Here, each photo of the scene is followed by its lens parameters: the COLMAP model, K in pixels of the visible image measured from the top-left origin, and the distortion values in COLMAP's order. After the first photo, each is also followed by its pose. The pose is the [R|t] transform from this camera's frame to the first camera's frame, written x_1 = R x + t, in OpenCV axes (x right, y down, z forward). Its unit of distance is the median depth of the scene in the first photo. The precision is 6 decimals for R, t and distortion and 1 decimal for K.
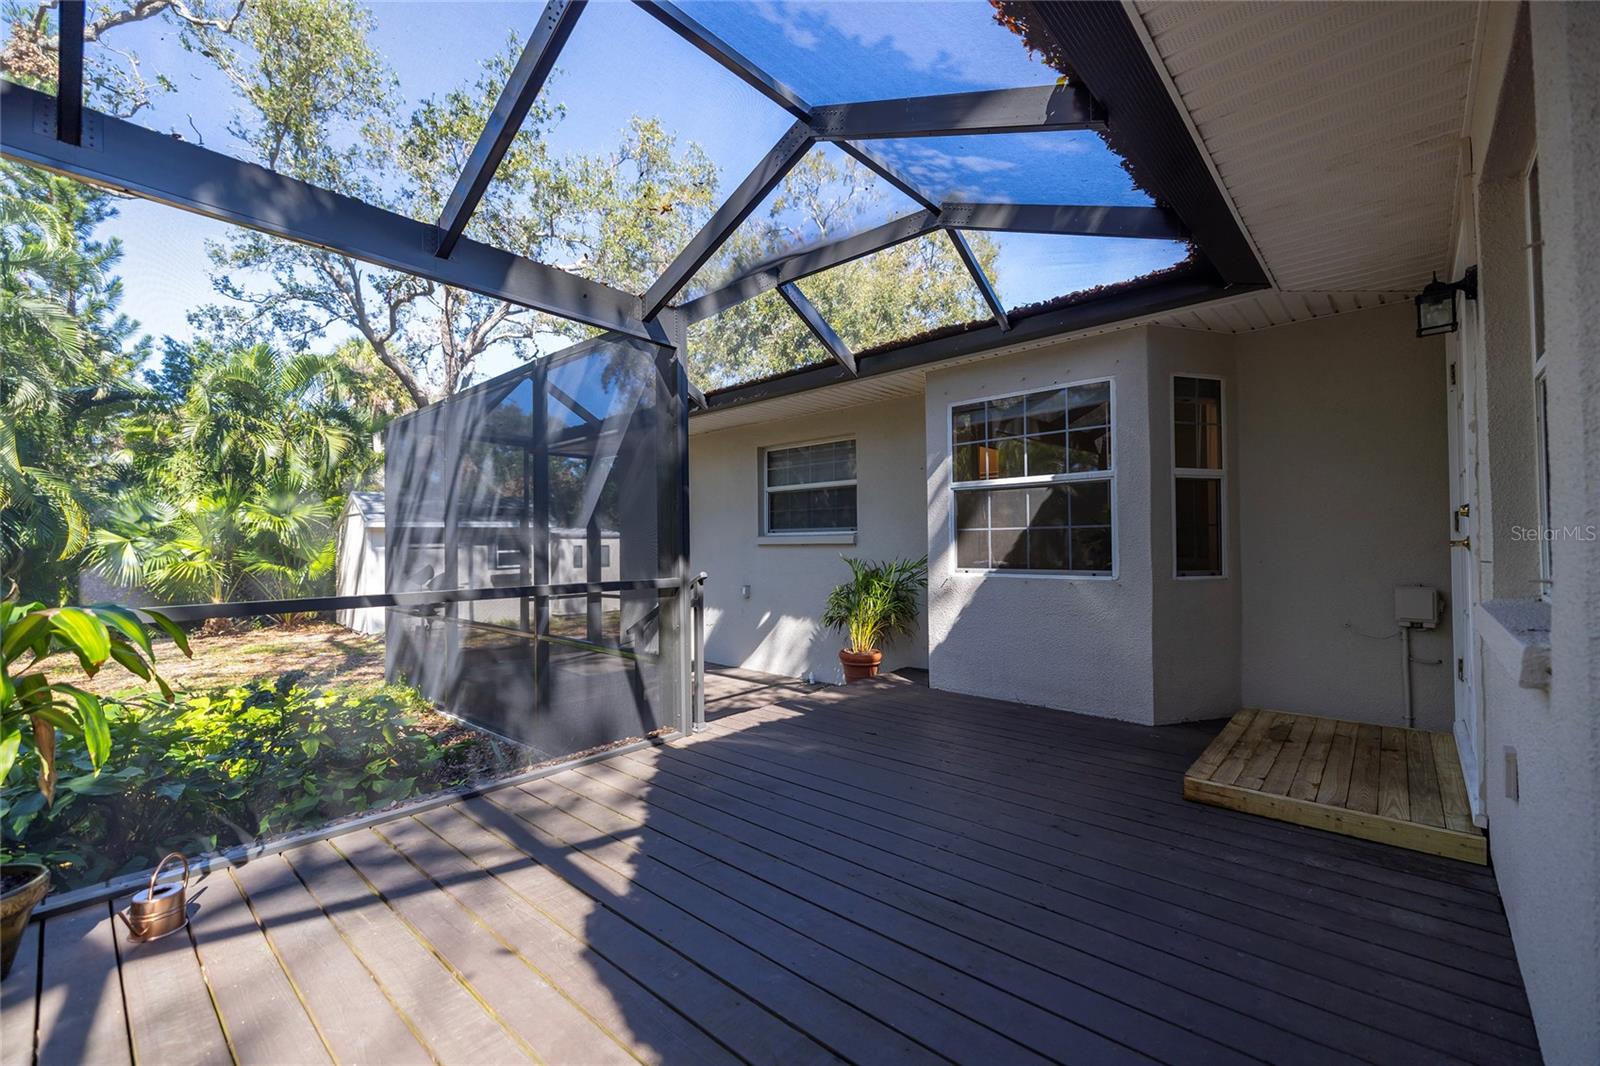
lens RADIAL K [[672.7, 0, 795.9], [0, 672.7, 531.6], [0, 0, 1]] dist [0.000235, -0.000066]
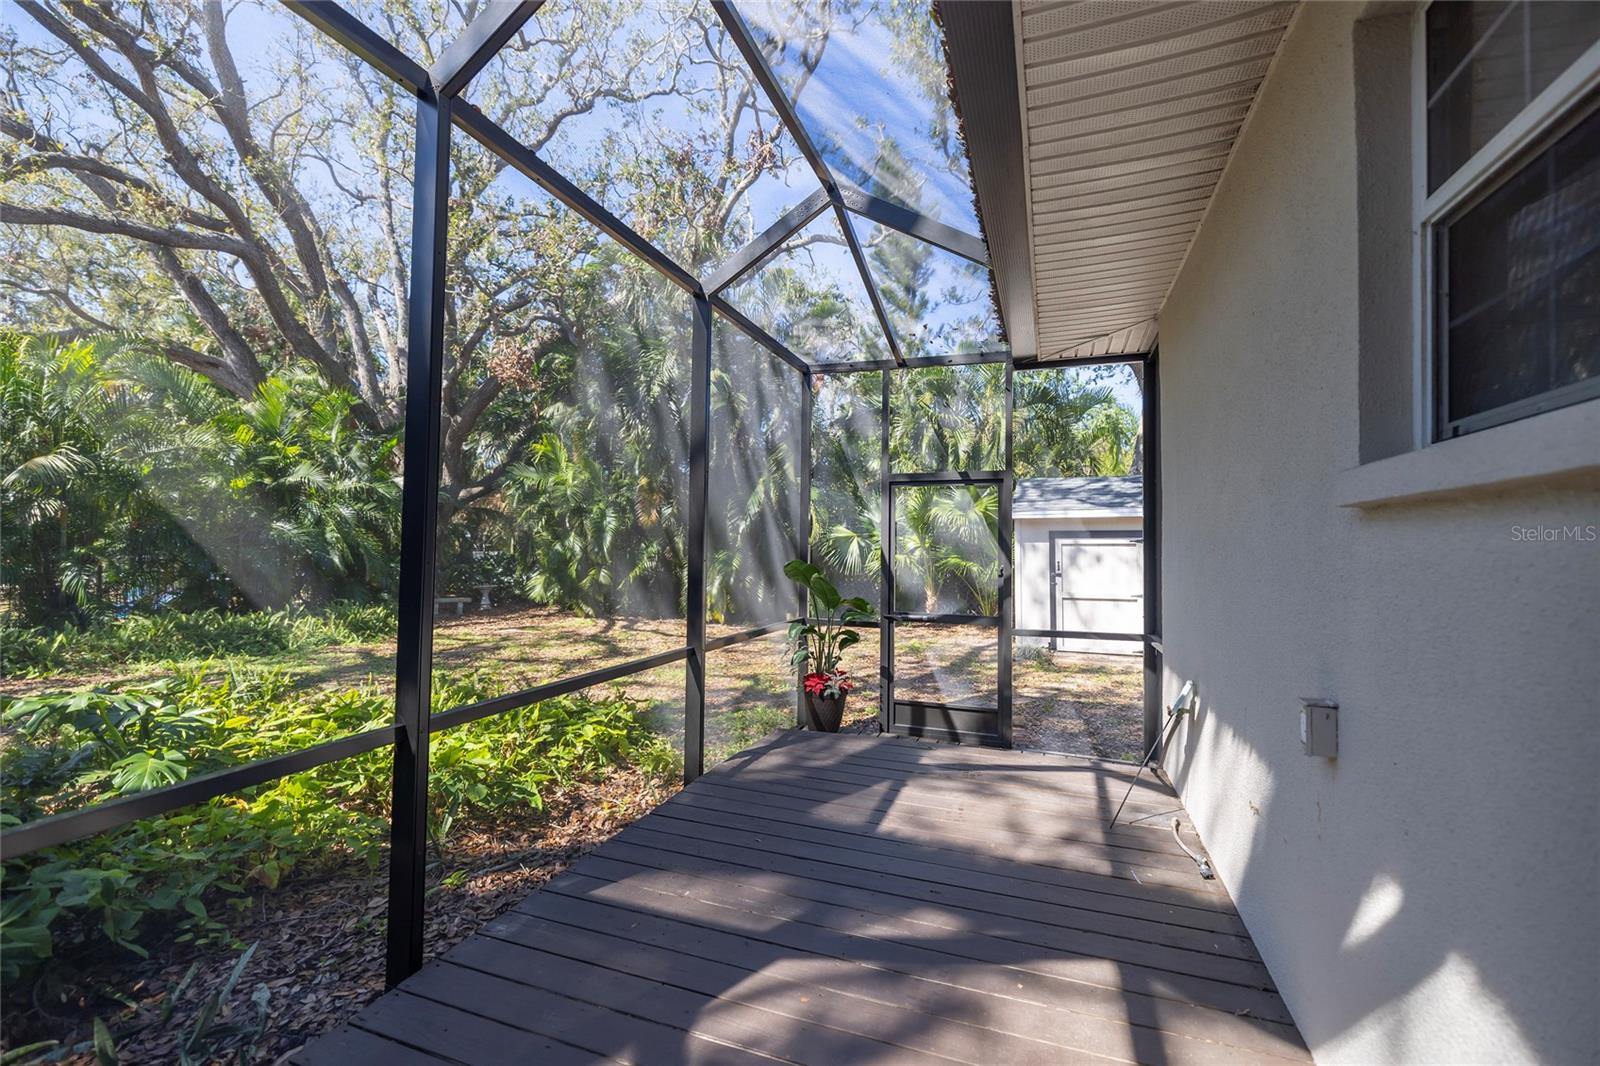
lens RADIAL K [[678.3, 0, 795.3], [0, 678.3, 532.3], [0, 0, 1]] dist [-0.000504, -0.001136]
pose [[0.386400, -0.012082, -0.922252, 0.090413], [0.009565, 0.999913, -0.009092, 0.039224], [0.922282, -0.005309, 0.386482, 0.971604]]
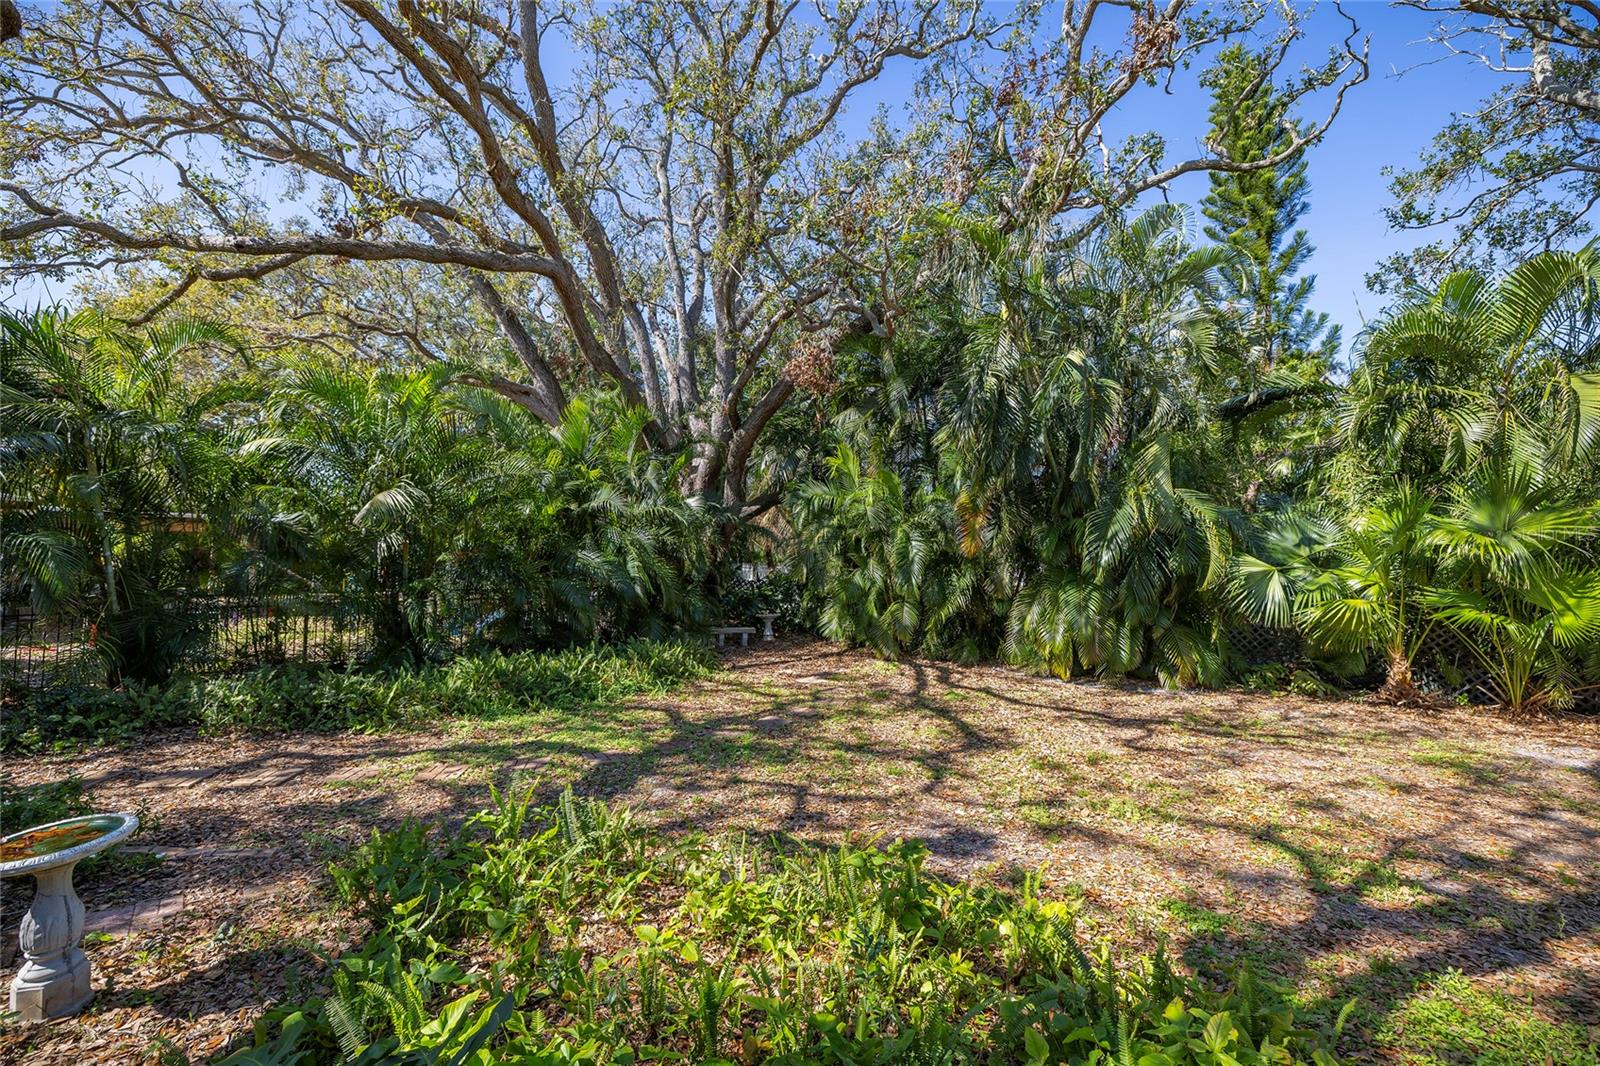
lens RADIAL K [[676.6, 0, 780.1], [0, 676.6, 531.1], [0, 0, 1]] dist [-0.000615, 0.000013]
pose [[0.054999, -0.022732, -0.998228, -0.452497], [0.004329, 0.999737, -0.022527, -0.036516], [0.998477, -0.003083, 0.055083, 0.773001]]
